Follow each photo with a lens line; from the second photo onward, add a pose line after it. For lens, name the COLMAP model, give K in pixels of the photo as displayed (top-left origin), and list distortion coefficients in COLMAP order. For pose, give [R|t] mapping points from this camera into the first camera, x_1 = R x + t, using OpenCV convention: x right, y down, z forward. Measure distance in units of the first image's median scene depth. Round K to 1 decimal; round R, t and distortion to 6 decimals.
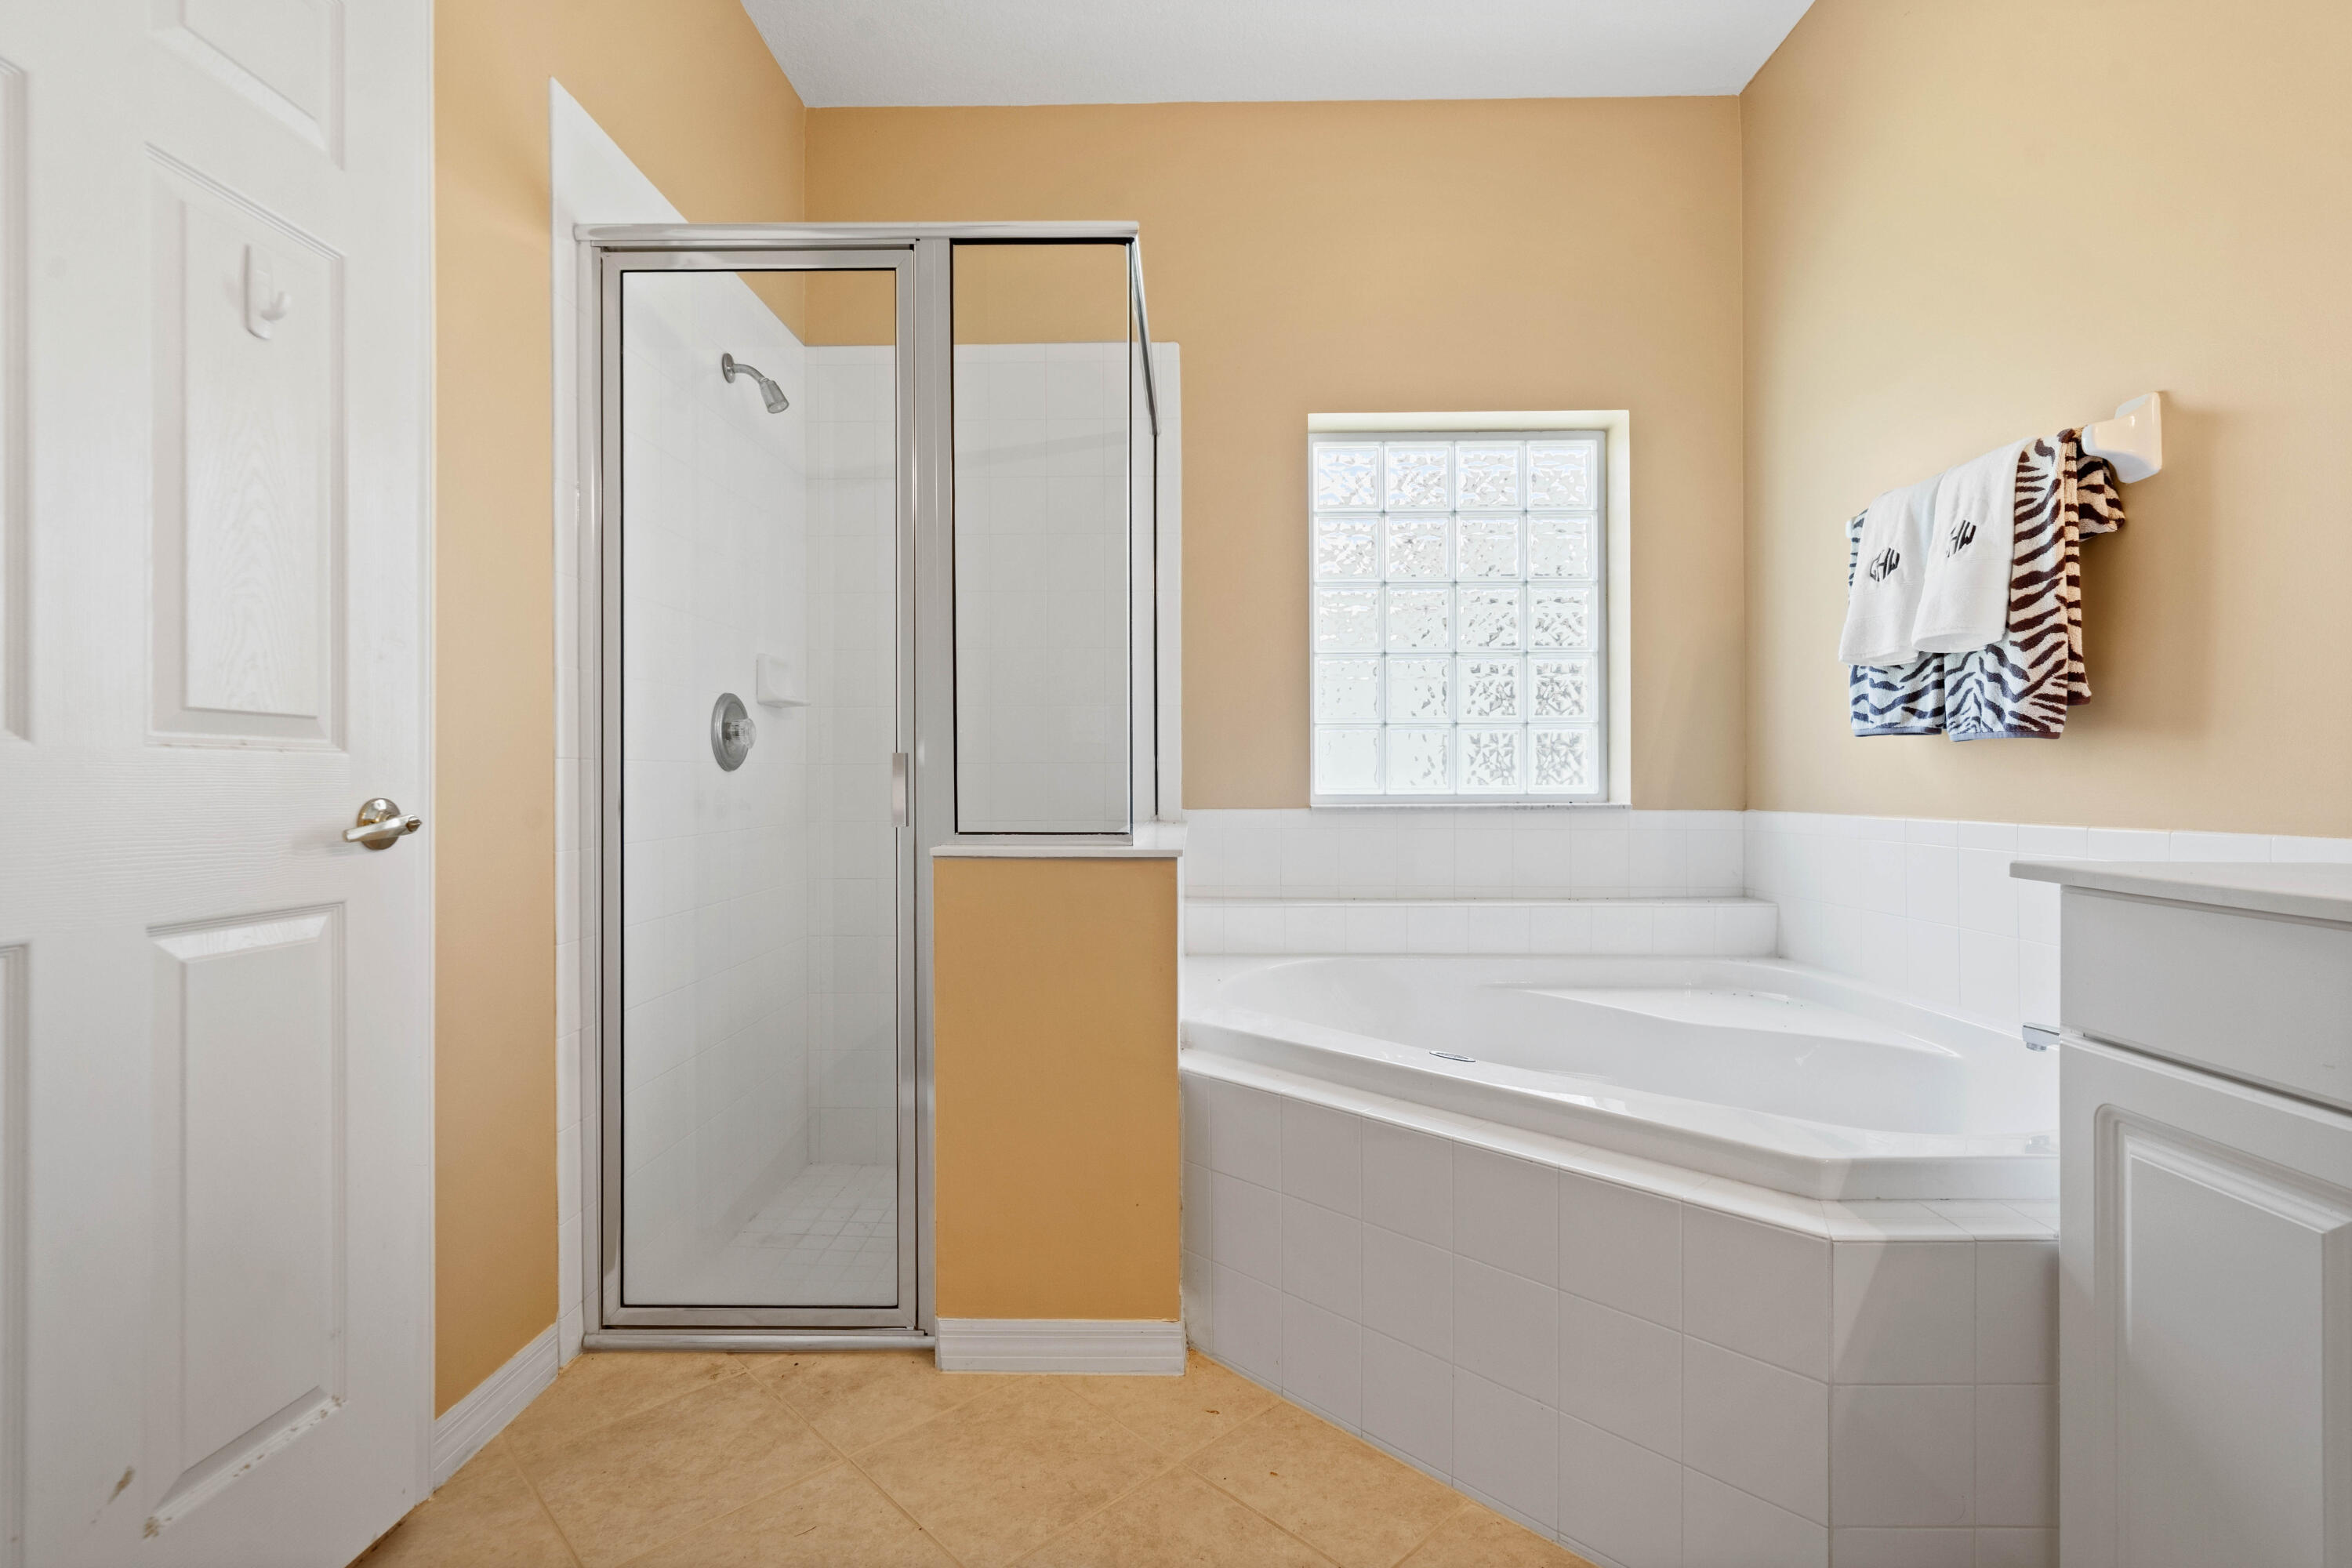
lens RADIAL K [[1074.8, 0, 1182.0], [0, 1074.8, 781.4], [0, 0, 1]] dist [-0.000497, -0.000117]
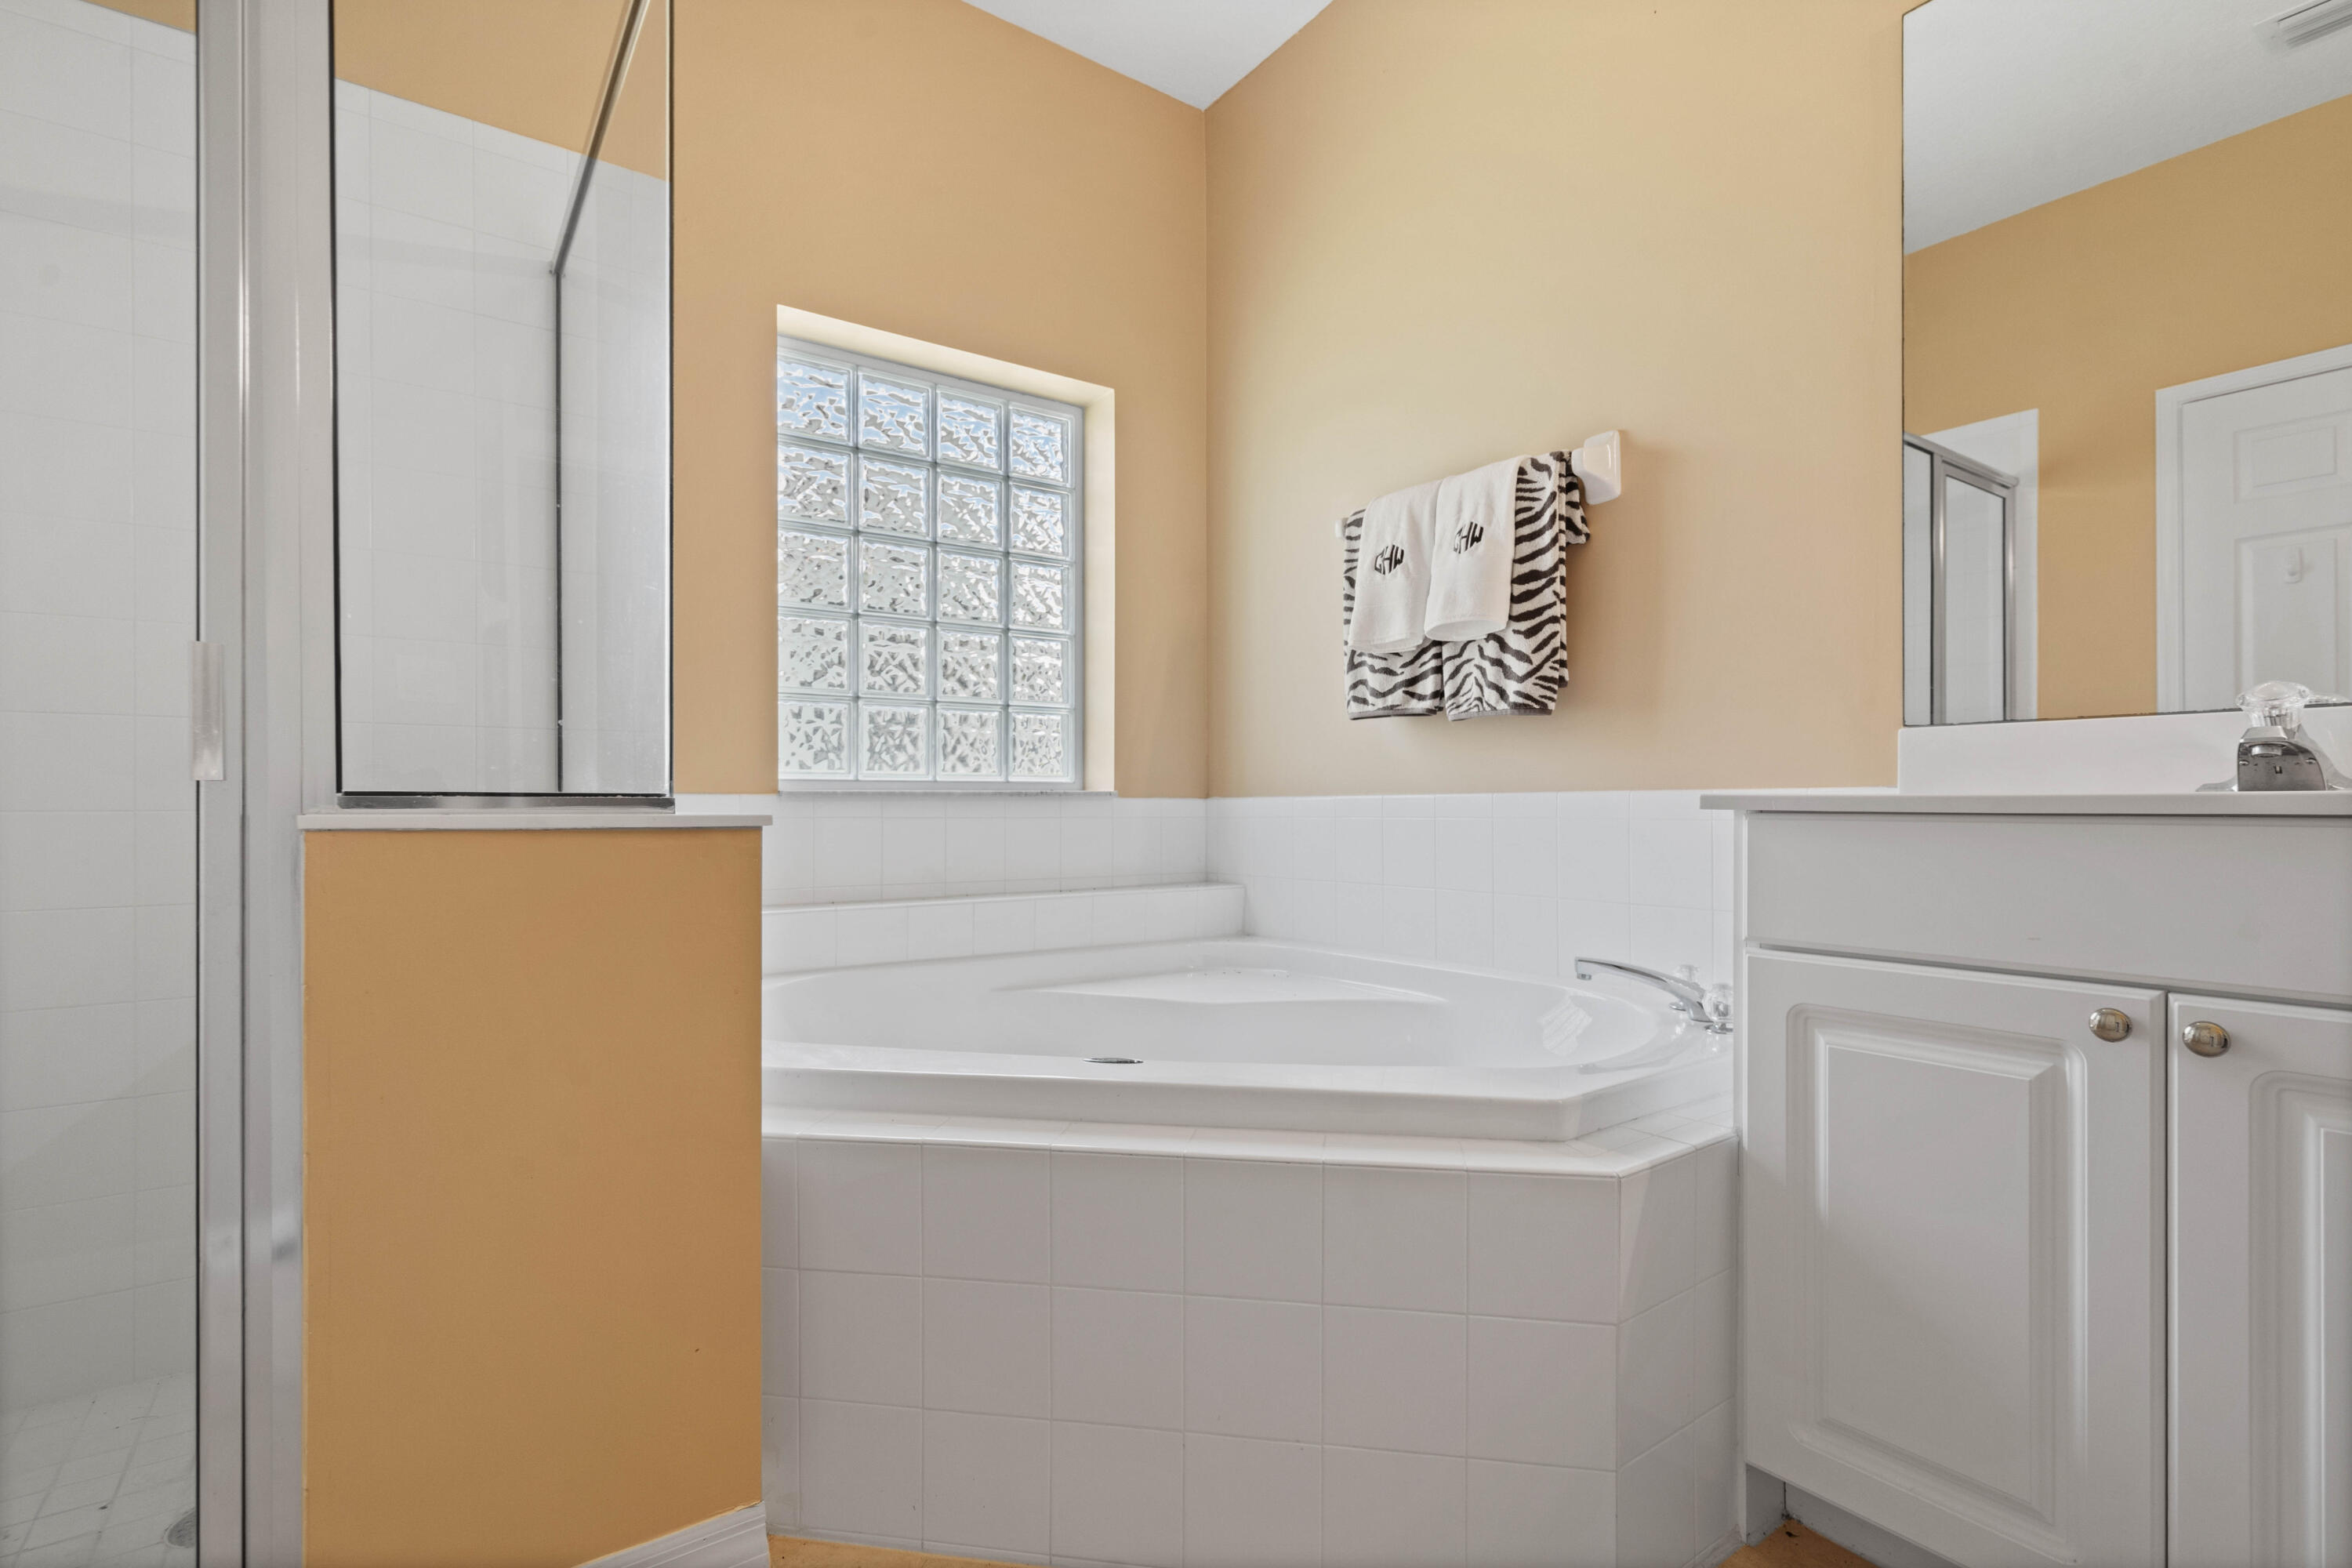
lens RADIAL K [[1079.8, 0, 1170.0], [0, 1079.8, 801.8], [0, 0, 1]] dist [-0.002628, -0.000204]
pose [[0.807034, 0.003228, 0.590496, -0.200752], [-0.000657, 0.999989, -0.004569, 0.057498], [-0.590504, 0.003299, 0.807028, 0.288032]]
